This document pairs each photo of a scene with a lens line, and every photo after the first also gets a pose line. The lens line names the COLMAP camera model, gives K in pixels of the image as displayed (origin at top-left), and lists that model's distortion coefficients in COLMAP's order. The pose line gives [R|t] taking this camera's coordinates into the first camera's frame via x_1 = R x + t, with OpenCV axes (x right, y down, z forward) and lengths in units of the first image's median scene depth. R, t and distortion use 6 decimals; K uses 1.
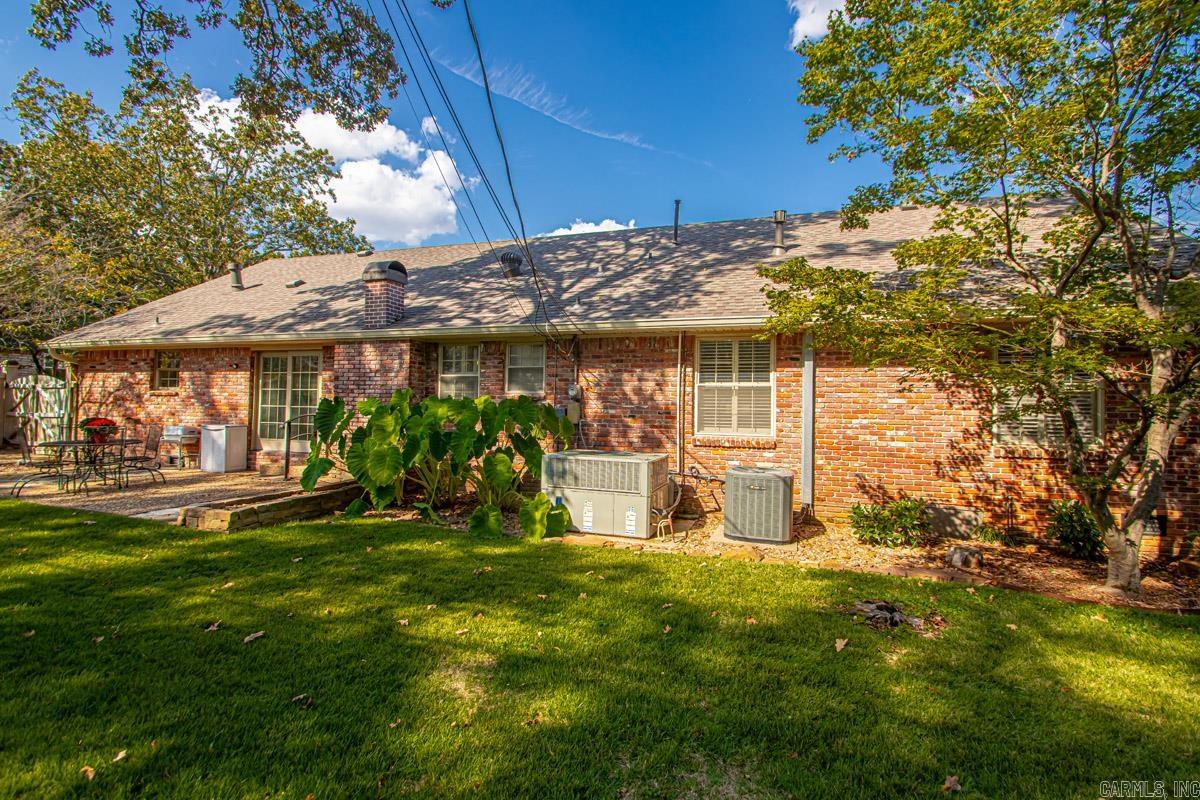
lens RADIAL K [[556.9, 0, 609.1], [0, 556.9, 401.2], [0, 0, 1]] dist [0.018688, -0.019343]
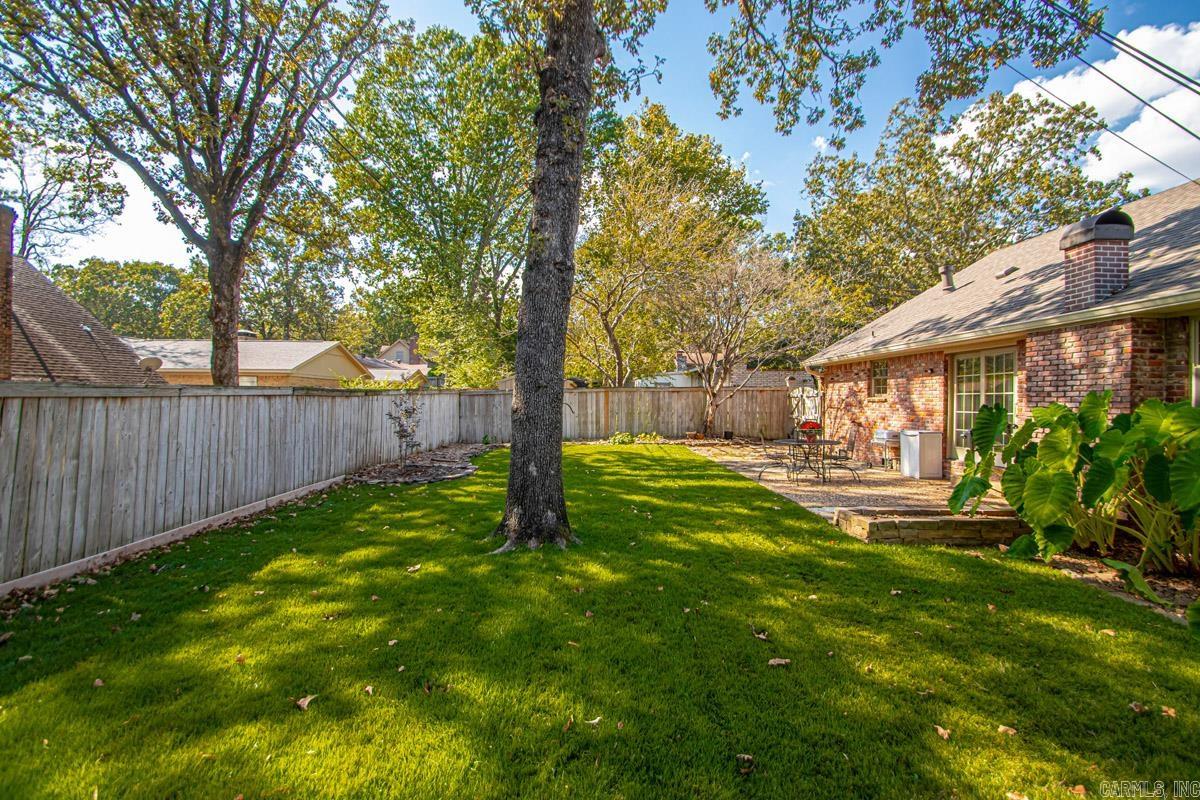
lens RADIAL K [[556.9, 0, 609.1], [0, 556.9, 401.2], [0, 0, 1]] dist [0.018688, -0.019343]
pose [[0.349854, -0.011447, -0.936734, 0.058747], [0.006915, 0.999930, -0.009636, -0.005155], [0.936779, -0.003106, 0.349909, 0.150948]]
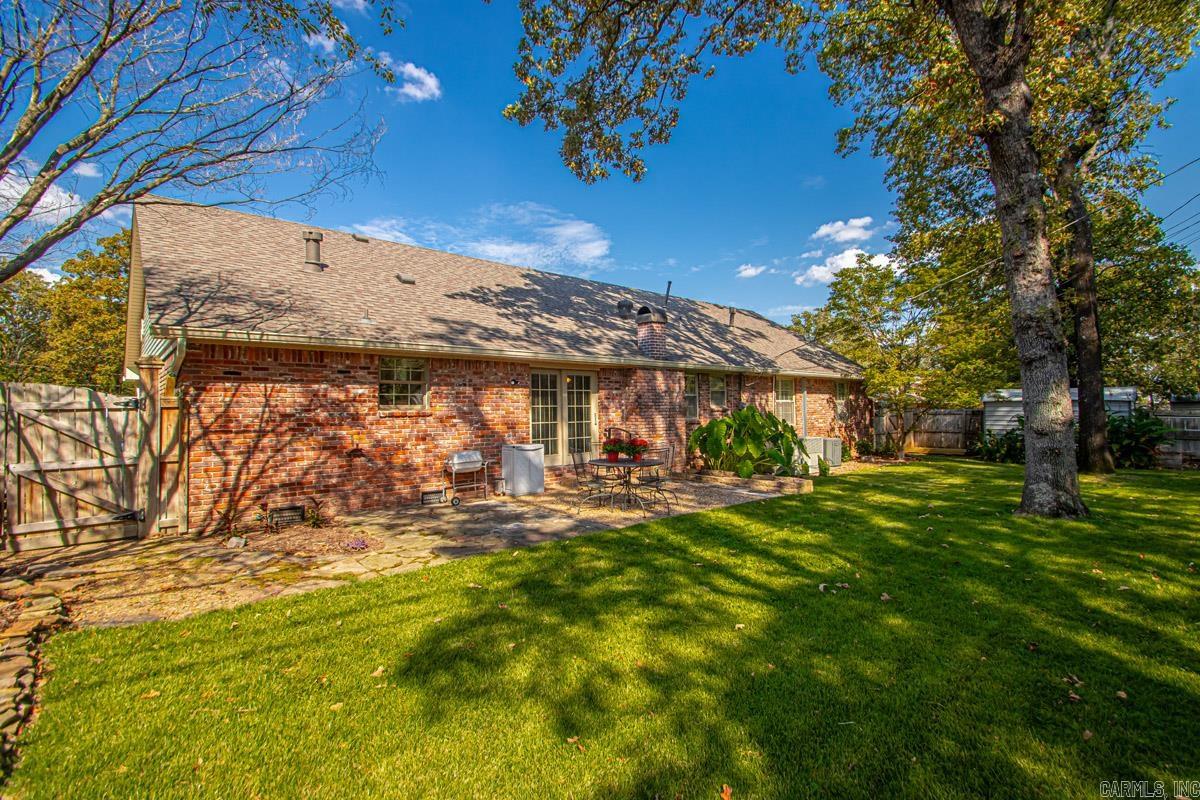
lens RADIAL K [[556.9, 0, 609.1], [0, 556.9, 401.2], [0, 0, 1]] dist [0.018688, -0.019343]
pose [[0.493713, -0.010029, 0.869567, -1.630128], [0.007843, 0.999944, 0.007080, -0.041841], [-0.869589, 0.003325, 0.493765, 0.456394]]
